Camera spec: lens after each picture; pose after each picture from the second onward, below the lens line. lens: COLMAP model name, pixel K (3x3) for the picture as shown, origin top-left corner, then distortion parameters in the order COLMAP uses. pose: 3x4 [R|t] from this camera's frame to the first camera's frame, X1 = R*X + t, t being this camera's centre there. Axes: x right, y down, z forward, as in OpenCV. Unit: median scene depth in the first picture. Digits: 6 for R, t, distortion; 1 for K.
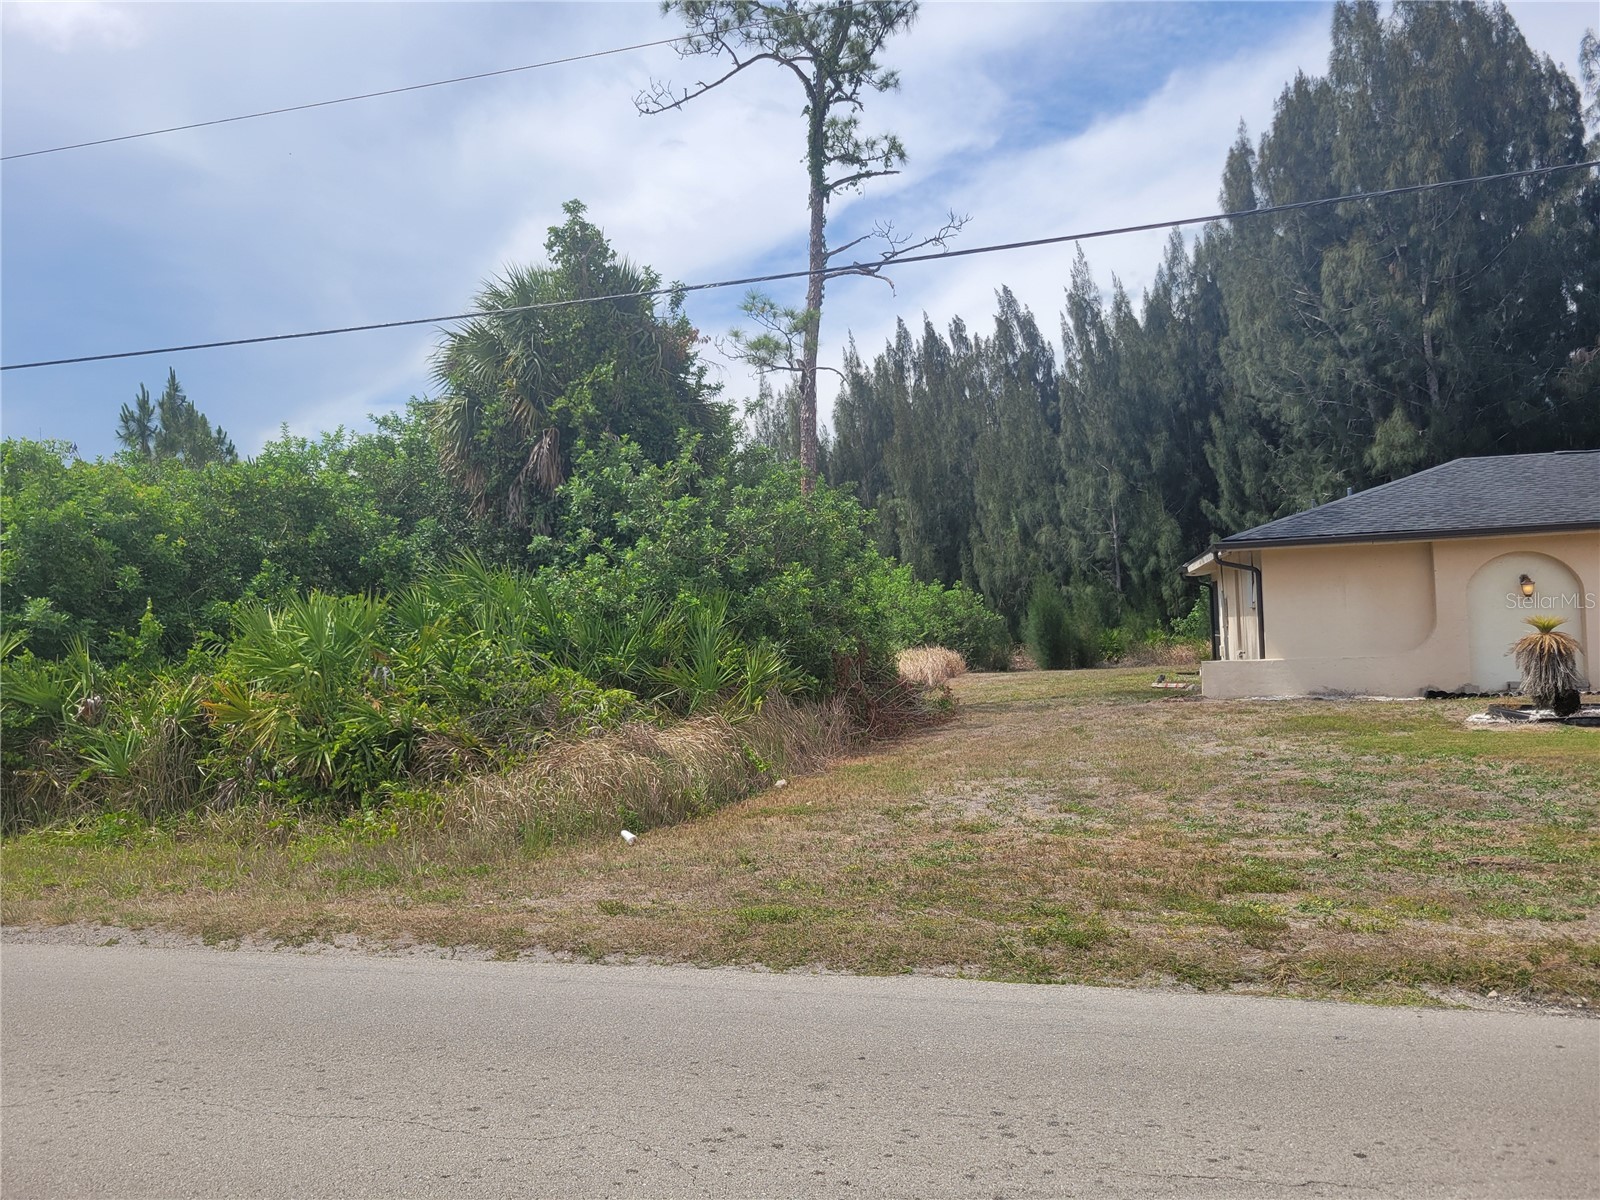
lens RADIAL K [[1203.0, 0, 803.4], [0, 1203.0, 597.2], [0, 0, 1]] dist [0.061114, -0.043072]
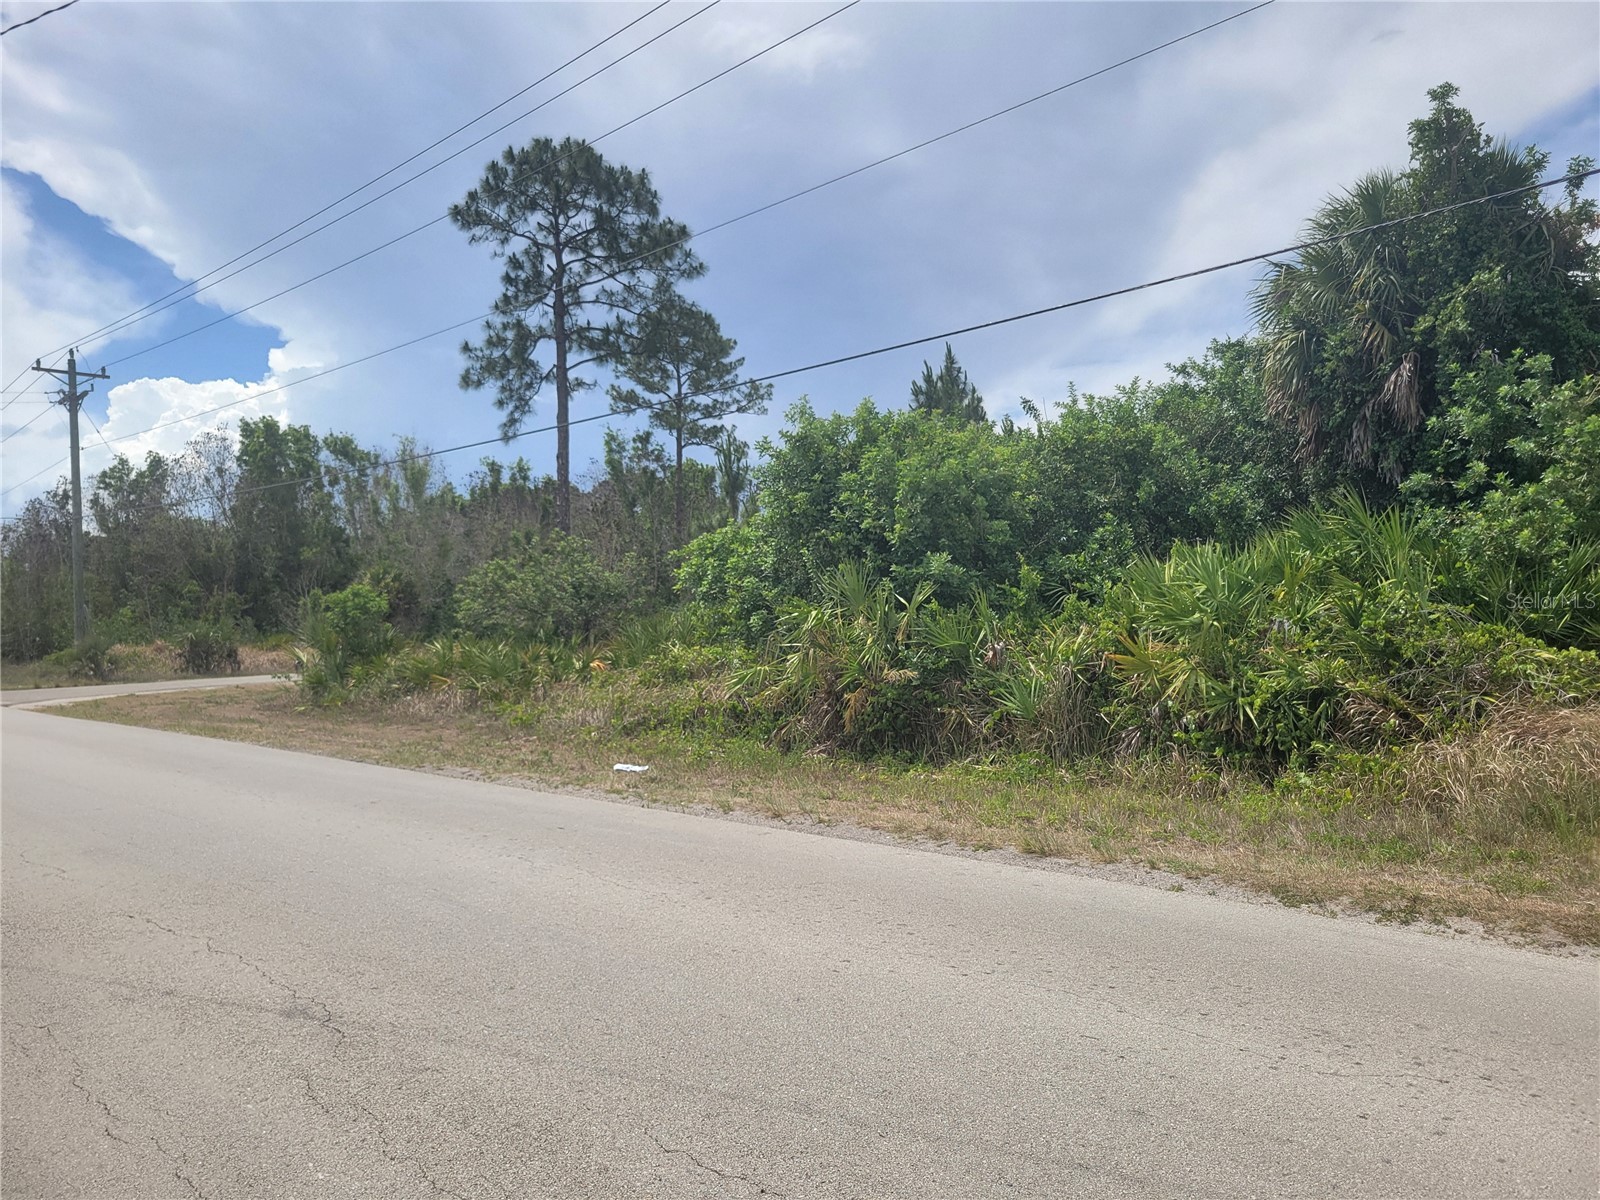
lens RADIAL K [[1203.0, 0, 805.3], [0, 1203.0, 604.1], [0, 0, 1]] dist [0.061114, -0.043072]
pose [[0.865016, 0.005551, -0.501714, -0.145845], [0.014883, 0.999215, 0.036716, 0.004295], [0.501524, -0.039227, 0.864254, 0.001663]]
